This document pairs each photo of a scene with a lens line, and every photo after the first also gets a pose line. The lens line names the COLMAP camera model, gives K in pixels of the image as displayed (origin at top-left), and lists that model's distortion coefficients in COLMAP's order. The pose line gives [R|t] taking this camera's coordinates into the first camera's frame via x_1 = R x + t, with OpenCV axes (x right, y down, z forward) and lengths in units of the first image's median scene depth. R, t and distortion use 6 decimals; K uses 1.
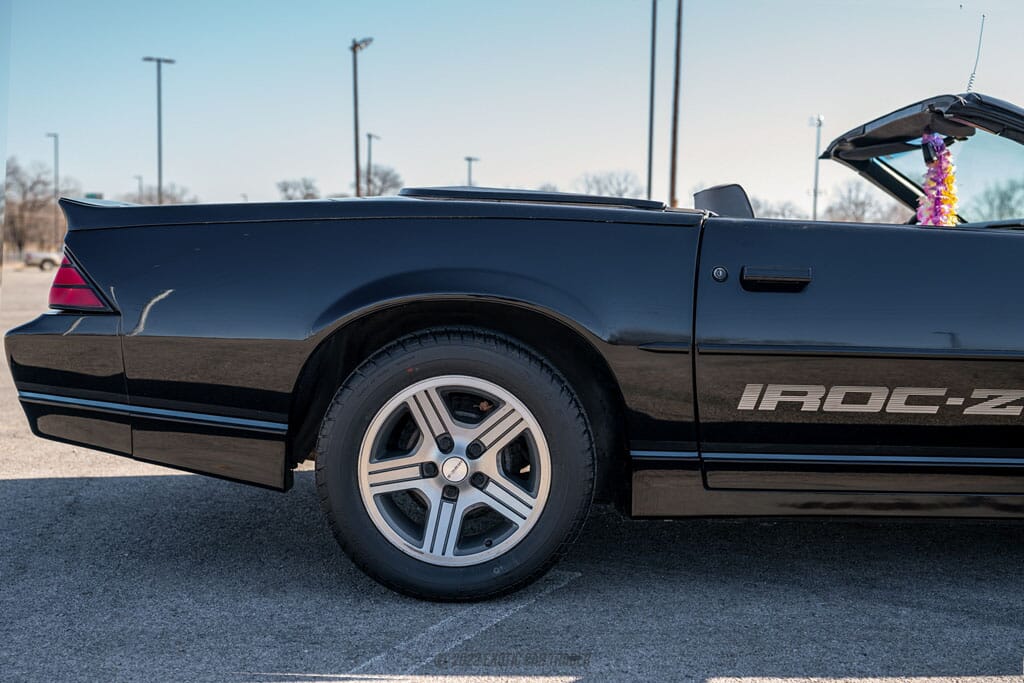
lens RADIAL K [[1167.4, 0, 512.0], [0, 1167.4, 341.5], [0, 0, 1]] dist [-0.037978, -0.013417]
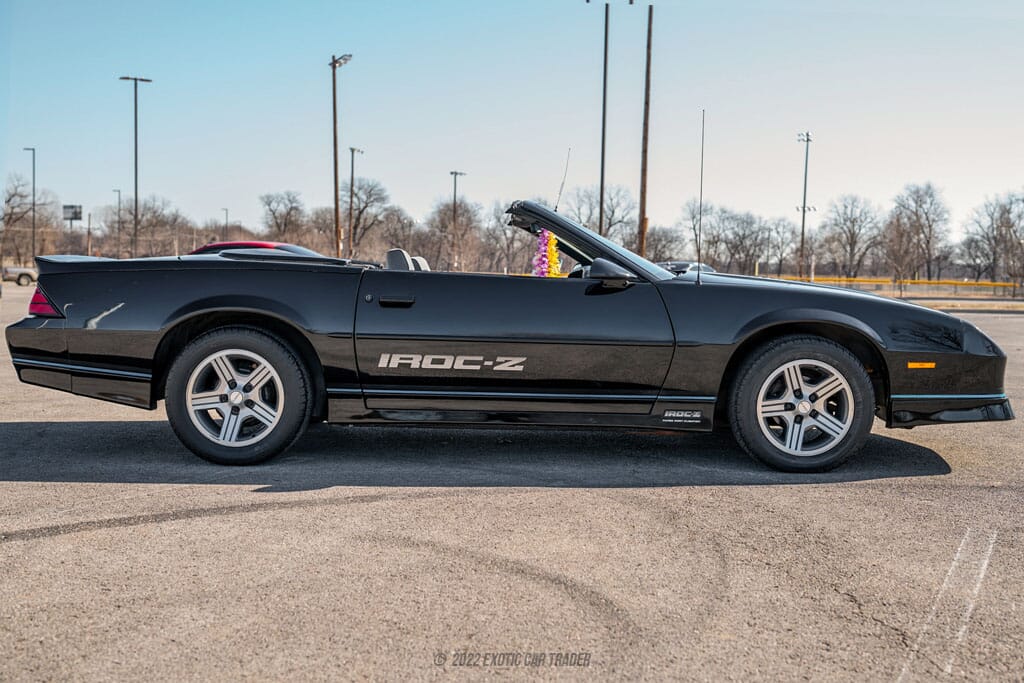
lens RADIAL K [[1167.4, 0, 512.0], [0, 1167.4, 341.5], [0, 0, 1]] dist [-0.037978, -0.013417]
pose [[0.999829, 0.003469, 0.018148, 0.379914], [-0.003221, 0.999901, -0.013688, 0.041157], [-0.018194, 0.013627, 0.999742, -0.969046]]
